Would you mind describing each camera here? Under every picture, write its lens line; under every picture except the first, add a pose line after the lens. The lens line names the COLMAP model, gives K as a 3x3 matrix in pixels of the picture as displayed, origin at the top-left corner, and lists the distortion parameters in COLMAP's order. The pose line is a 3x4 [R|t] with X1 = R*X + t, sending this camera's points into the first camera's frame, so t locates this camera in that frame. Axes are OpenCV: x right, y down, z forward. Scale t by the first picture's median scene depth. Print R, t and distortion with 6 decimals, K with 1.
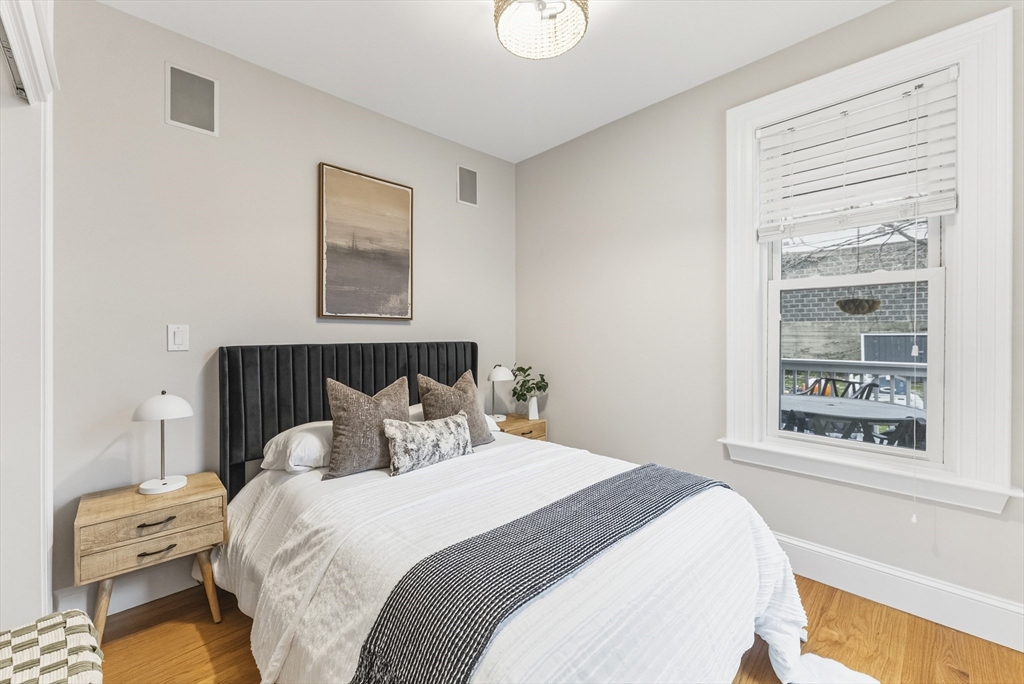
lens RADIAL K [[413.1, 0, 511.5], [0, 413.1, 336.1], [0, 0, 1]] dist [0.002585, -0.000537]
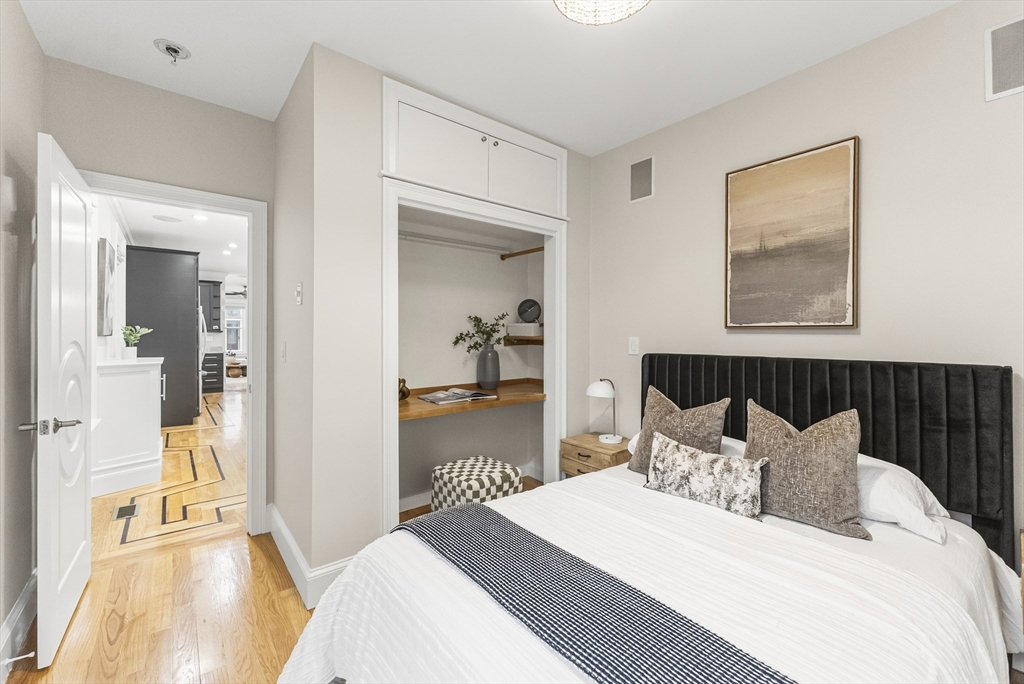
lens RADIAL K [[413.1, 0, 511.1], [0, 413.1, 335.0], [0, 0, 1]] dist [0.002585, -0.000537]
pose [[-0.079167, 0.000836, -0.996861, 0.581759], [-0.004740, 0.999988, 0.001215, -0.029562], [0.996850, 0.004821, -0.079162, 0.570586]]
